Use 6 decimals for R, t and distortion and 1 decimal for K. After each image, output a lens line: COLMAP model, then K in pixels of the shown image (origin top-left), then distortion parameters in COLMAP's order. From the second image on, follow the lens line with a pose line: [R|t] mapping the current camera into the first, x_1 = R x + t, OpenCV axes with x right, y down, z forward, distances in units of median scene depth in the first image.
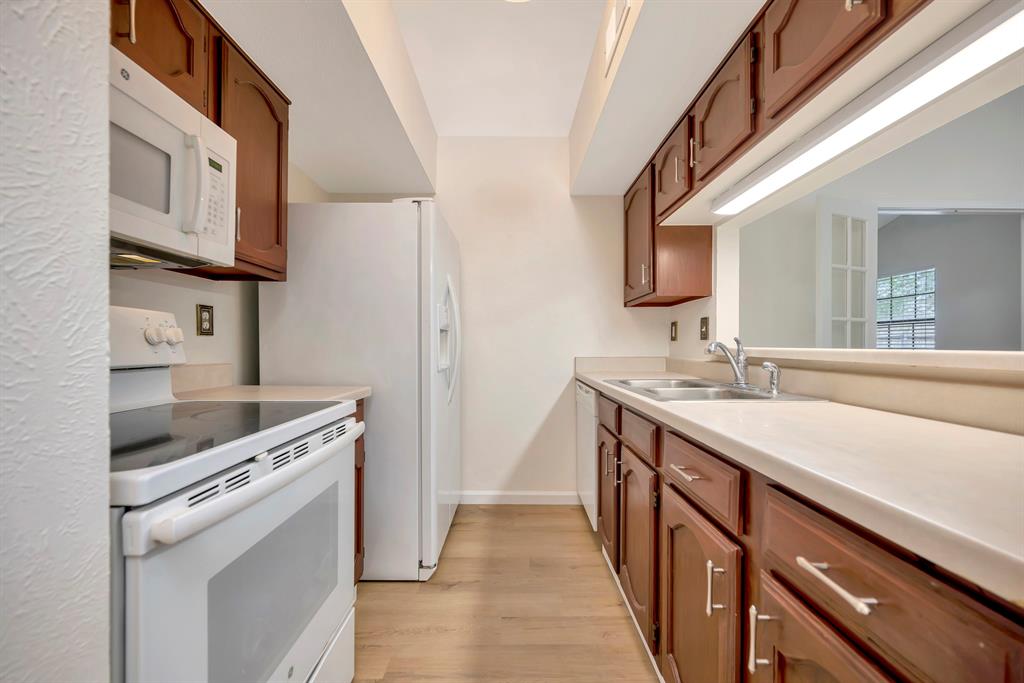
lens RADIAL K [[405.4, 0, 512.1], [0, 405.4, 344.8], [0, 0, 1]] dist [-0.001791, -0.000602]
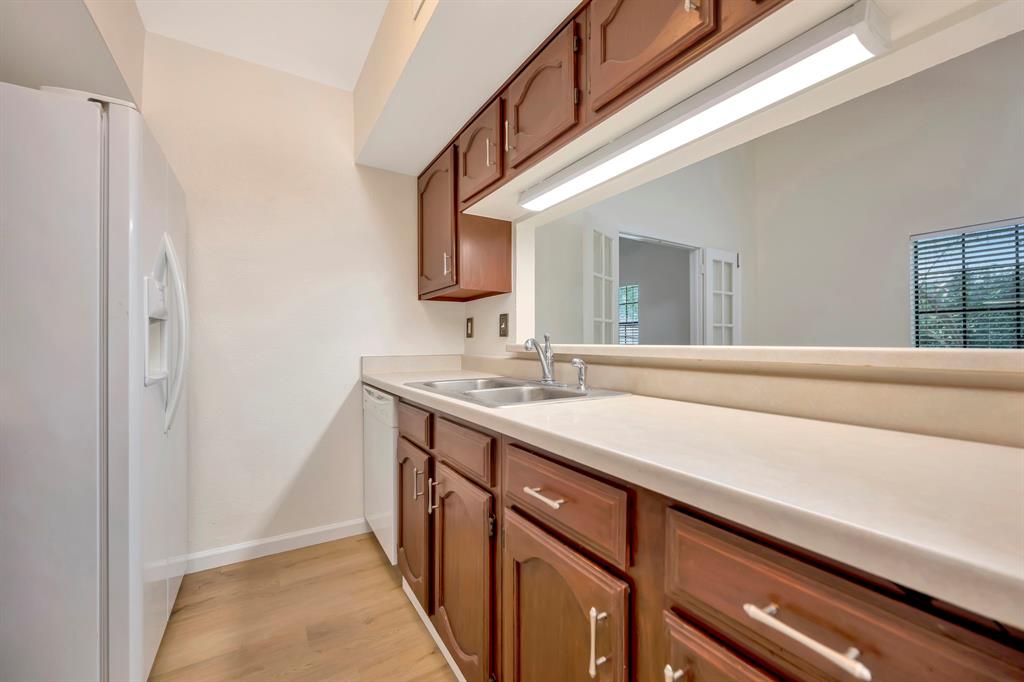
lens RADIAL K [[405.4, 0, 513.5], [0, 405.4, 339.3], [0, 0, 1]] dist [-0.001791, -0.000602]
pose [[0.846828, 0.001482, 0.531866, -0.036346], [0.002193, 0.999978, -0.006277, 0.000512], [-0.531863, 0.006481, 0.846806, 0.185209]]
